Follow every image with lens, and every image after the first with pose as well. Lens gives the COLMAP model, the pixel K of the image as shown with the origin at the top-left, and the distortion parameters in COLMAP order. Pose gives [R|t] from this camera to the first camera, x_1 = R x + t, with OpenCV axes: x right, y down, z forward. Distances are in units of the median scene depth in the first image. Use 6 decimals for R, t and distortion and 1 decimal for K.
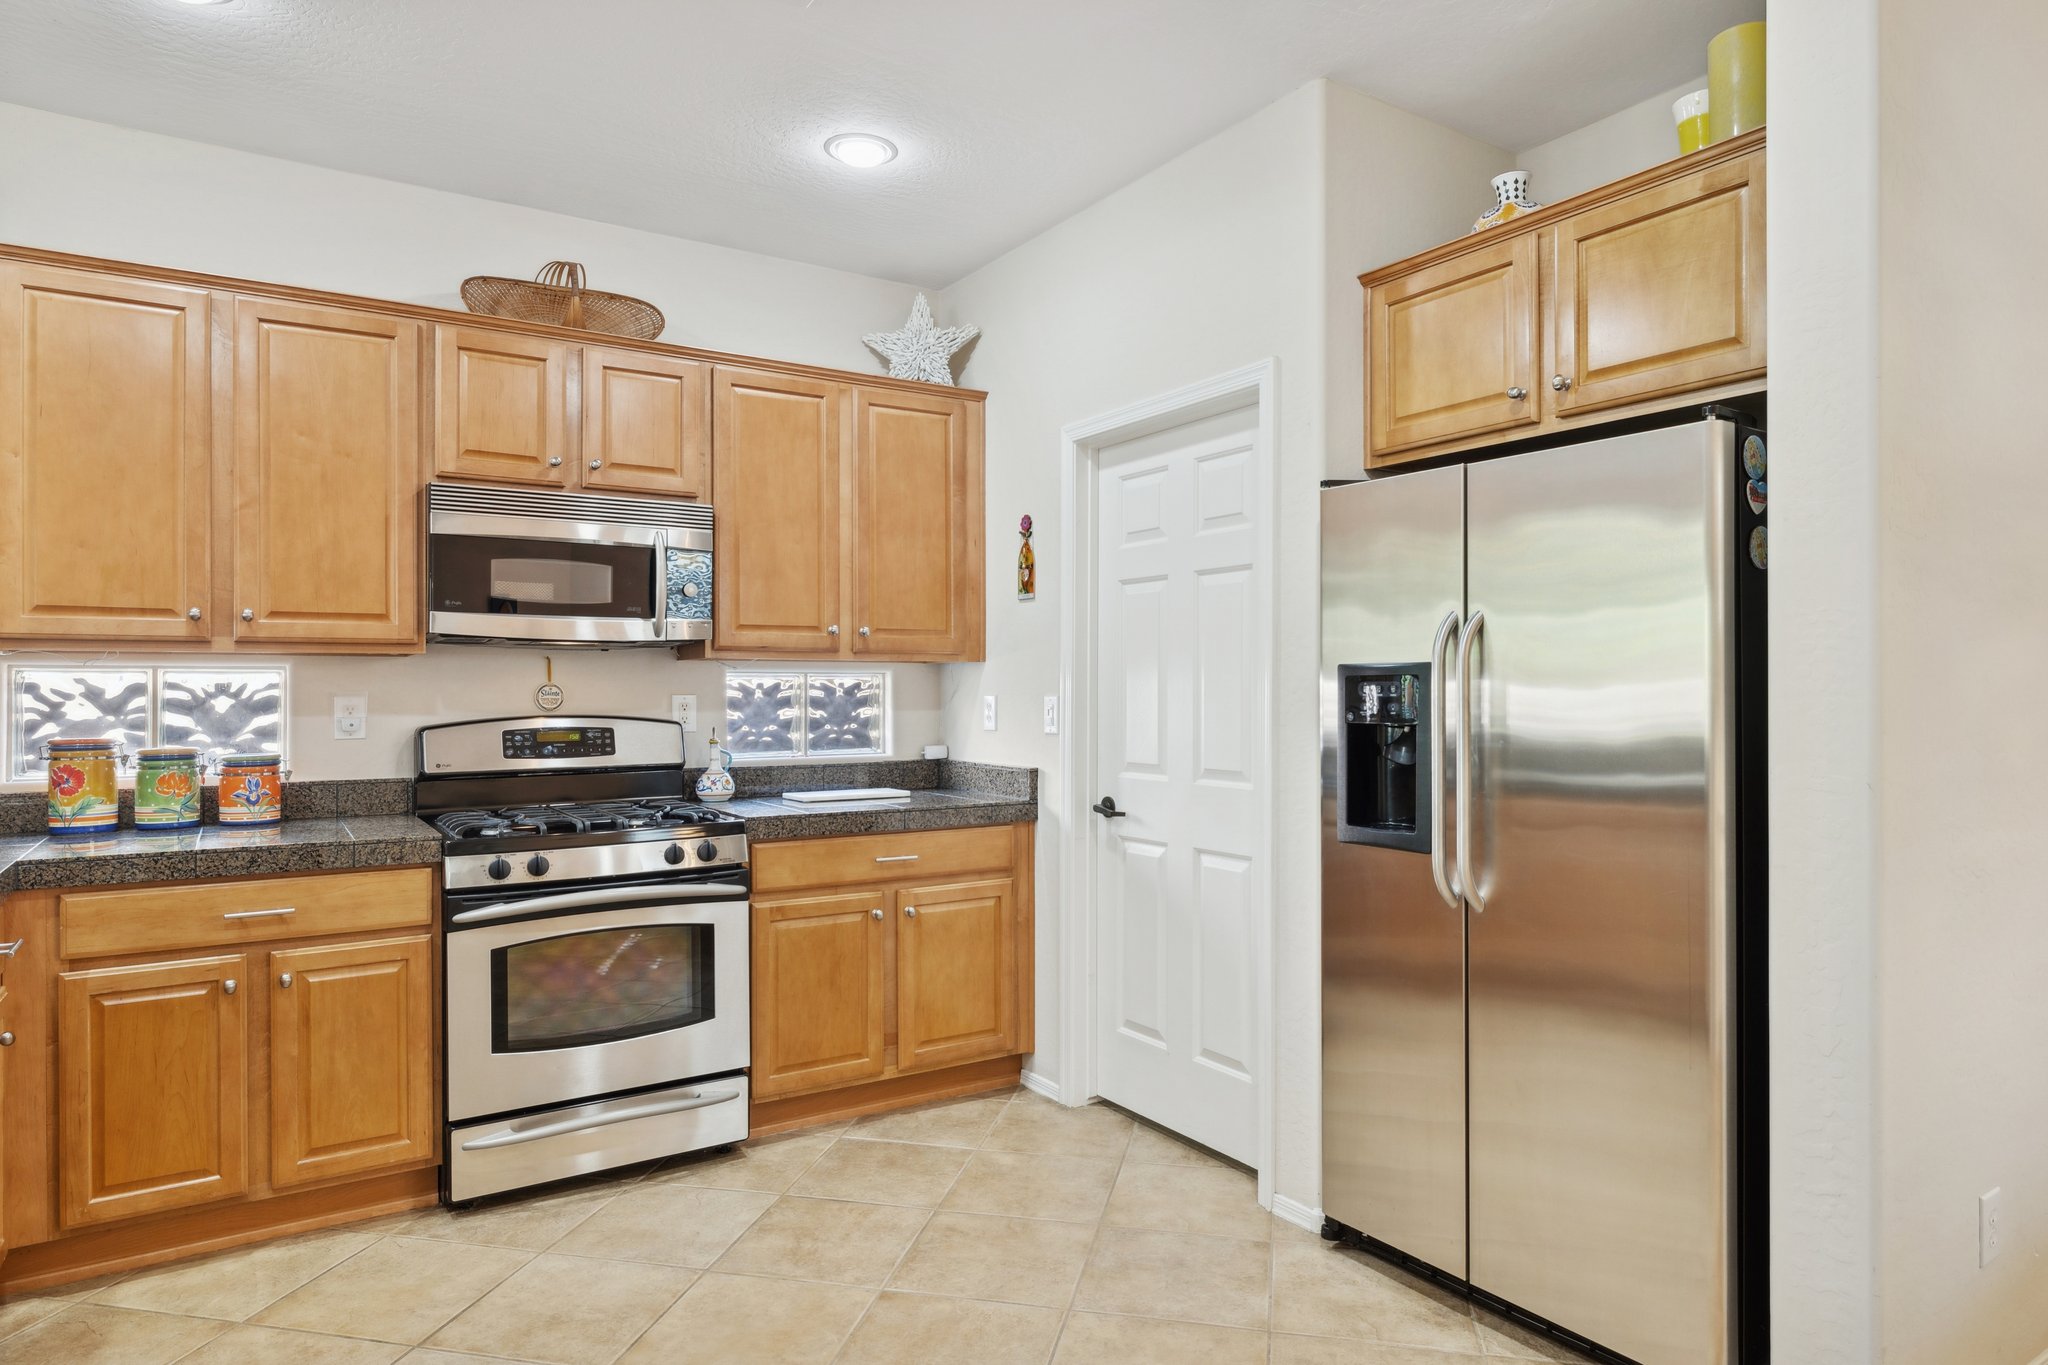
lens RADIAL K [[1223.7, 0, 1018.8], [0, 1223.7, 676.6], [0, 0, 1]] dist [-0.011256, 0.007155]
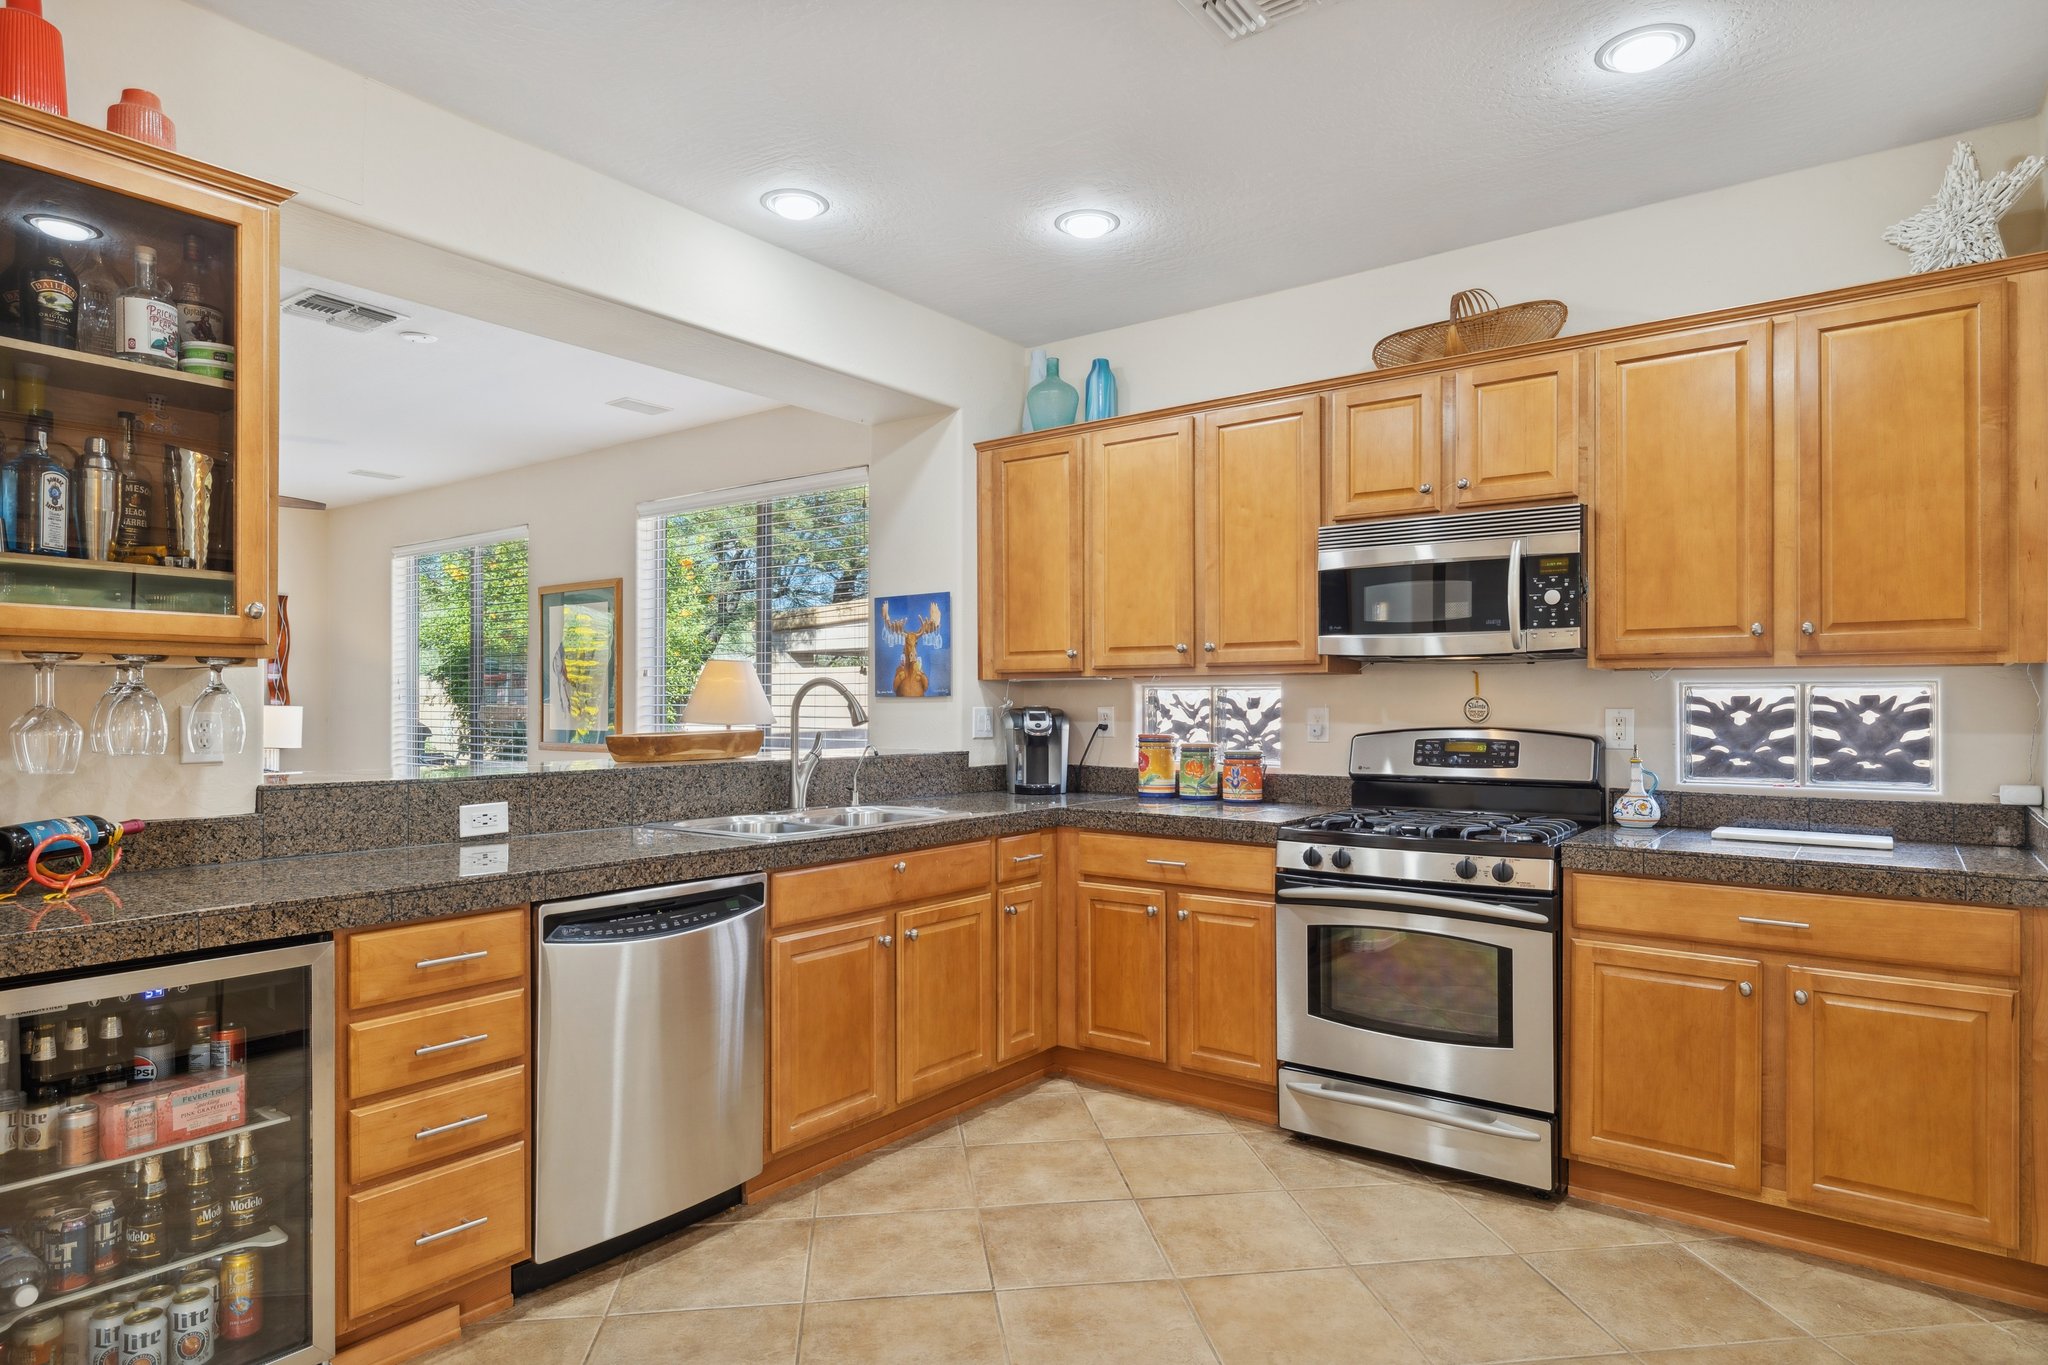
lens RADIAL K [[1139.0, 0, 1019.7], [0, 1139.0, 701.3], [0, 0, 1]] dist [0.003585, -0.001170]
pose [[0.342159, 0.001023, -0.939642, 0.445951], [0.007867, 0.999961, 0.003953, 0.002897], [0.939609, -0.008744, 0.342137, 0.332627]]
